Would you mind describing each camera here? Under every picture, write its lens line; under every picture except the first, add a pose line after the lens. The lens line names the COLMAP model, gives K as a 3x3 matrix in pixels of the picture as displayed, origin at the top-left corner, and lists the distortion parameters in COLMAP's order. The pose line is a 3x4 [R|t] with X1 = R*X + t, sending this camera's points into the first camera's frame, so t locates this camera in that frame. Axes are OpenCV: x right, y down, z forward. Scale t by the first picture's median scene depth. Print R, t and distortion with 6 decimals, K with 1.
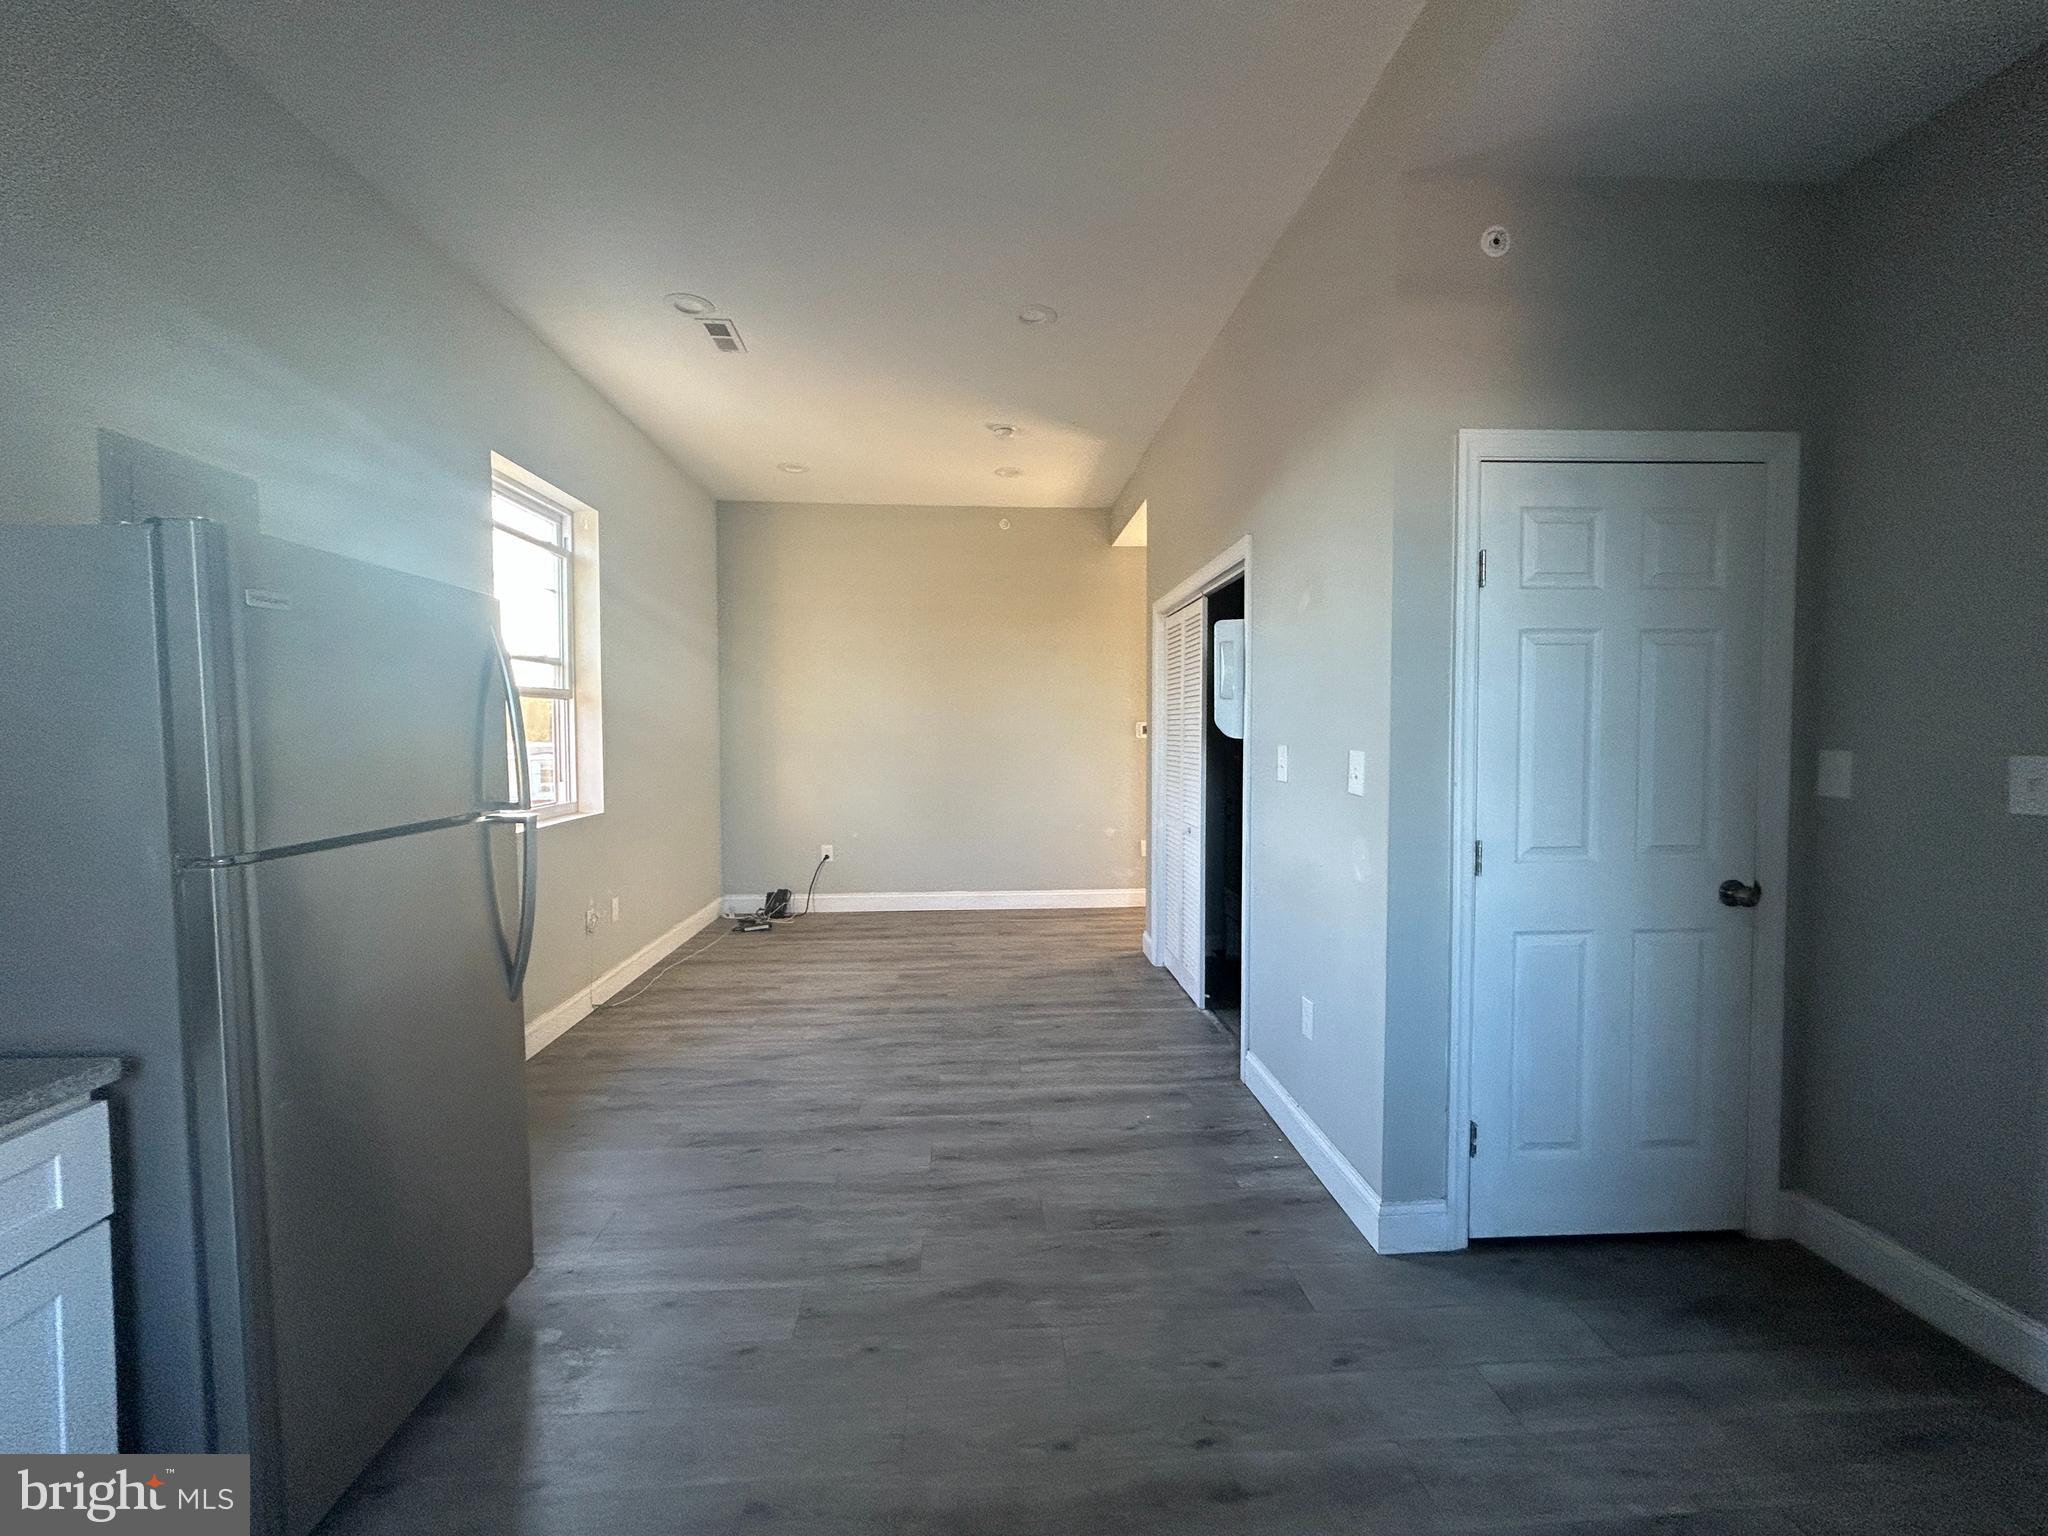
lens RADIAL K [[827.4, 0, 1019.4], [0, 827.4, 765.3], [0, 0, 1]] dist [-0.000179, 0.001224]
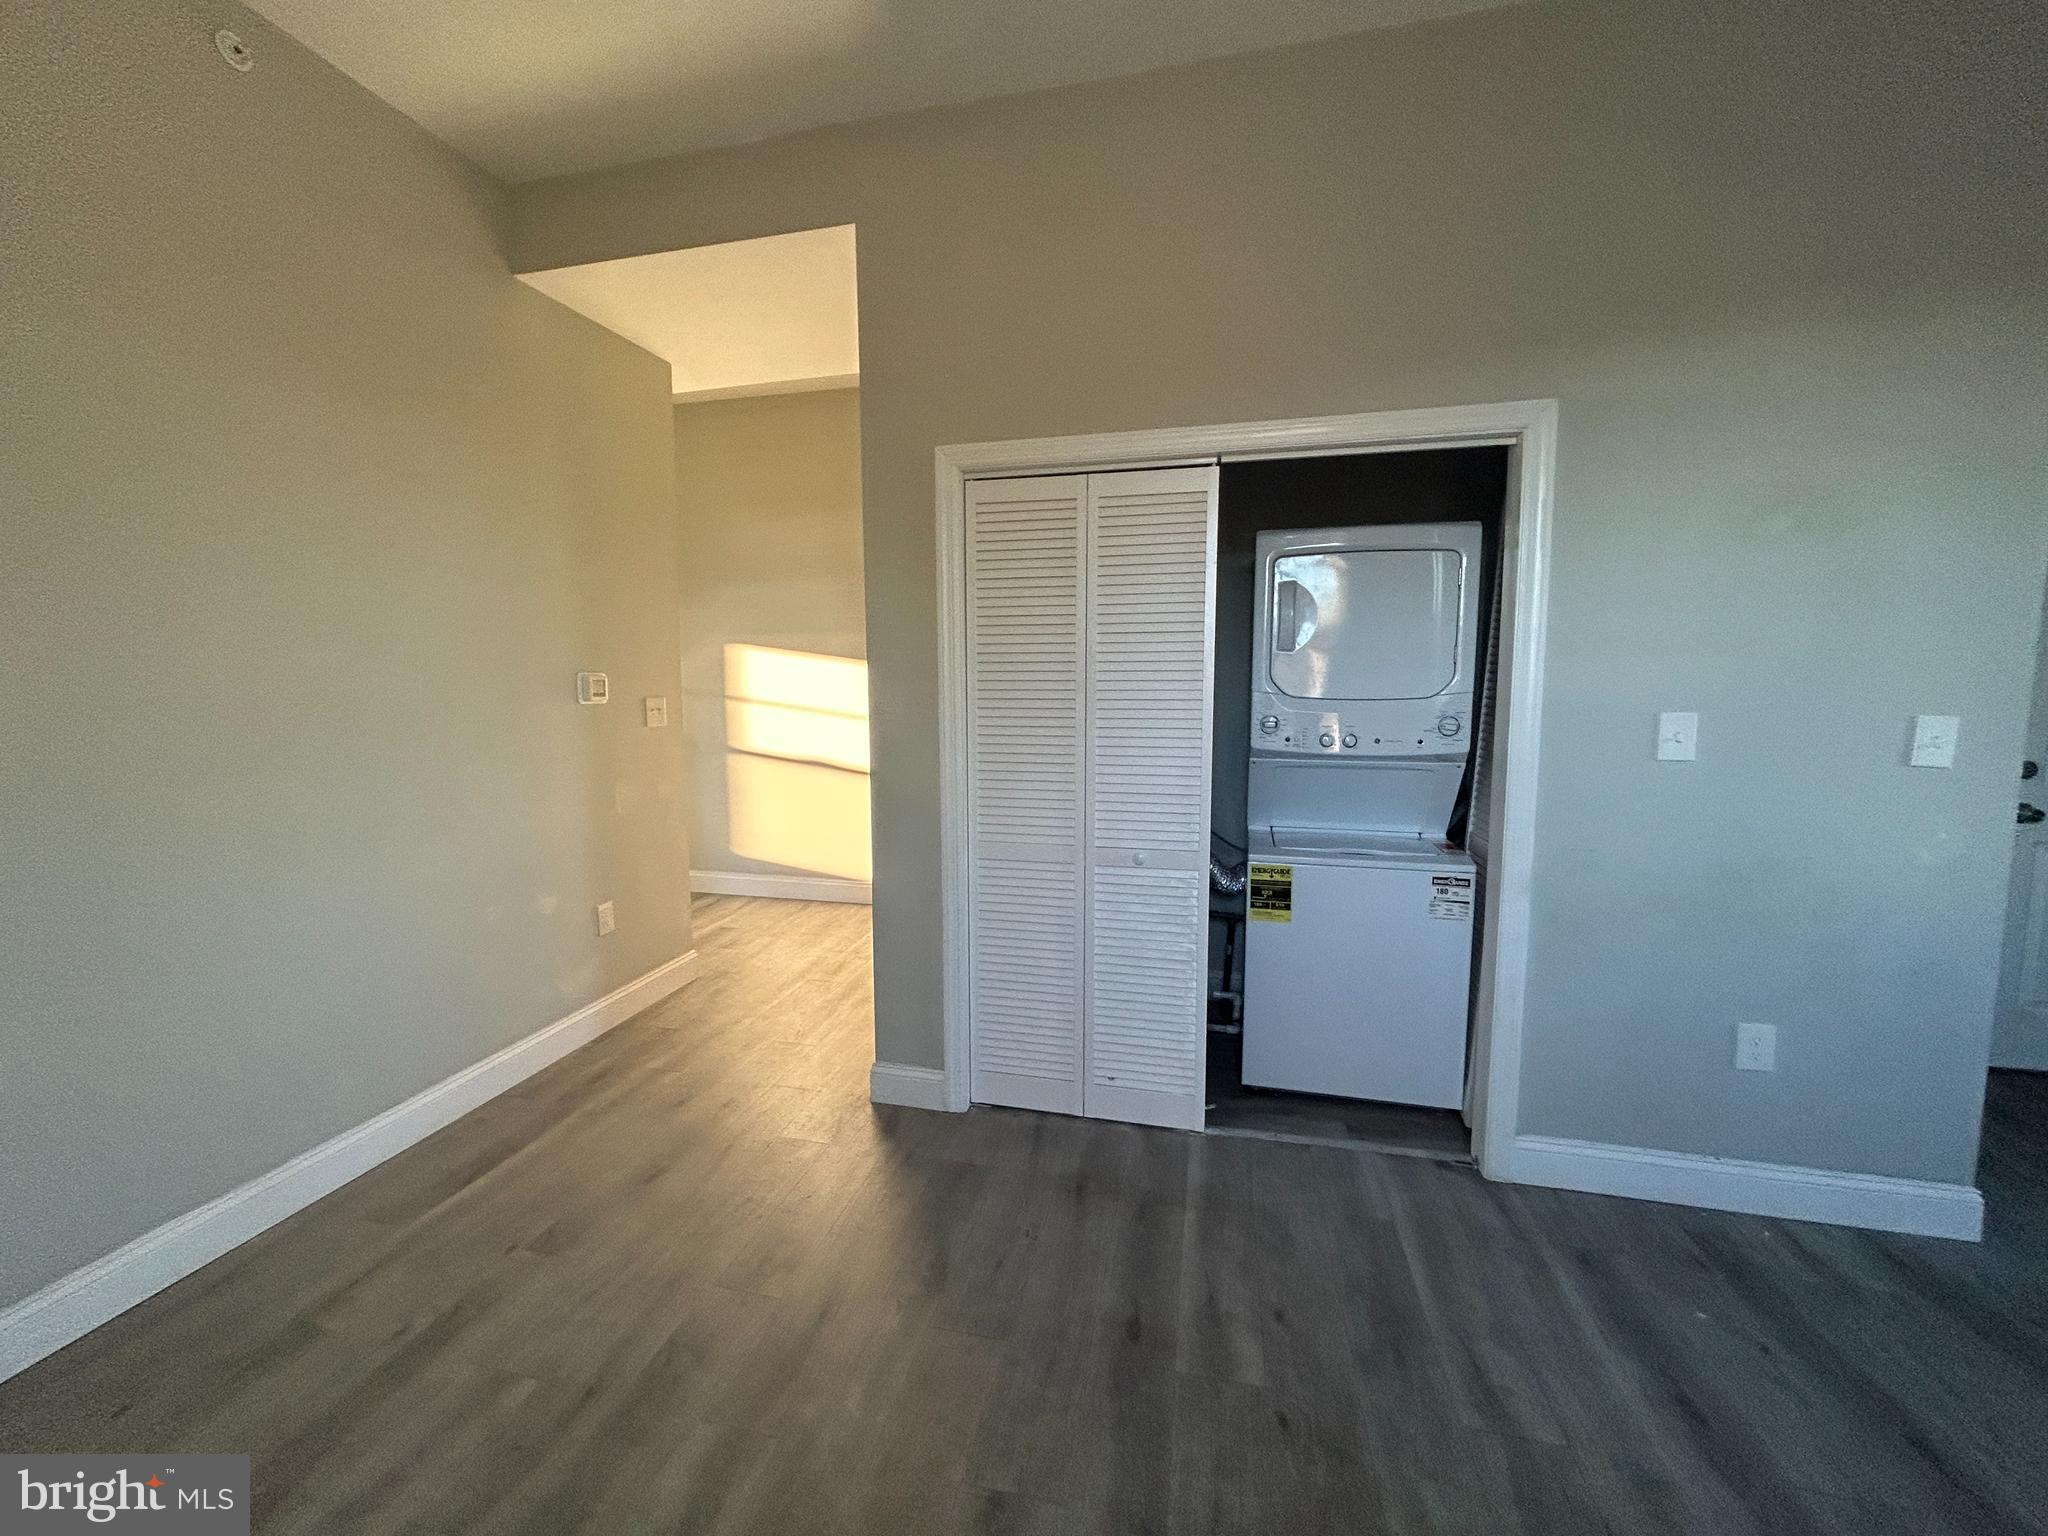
lens RADIAL K [[825.9, 0, 1020.9], [0, 825.9, 765.6], [0, 0, 1]] dist [0.000524, 0.000284]
pose [[0.286950, -0.094903, 0.953233, -0.399485], [0.036185, 0.995444, 0.088212, -0.046143], [-0.957262, 0.009180, 0.289077, 0.951687]]
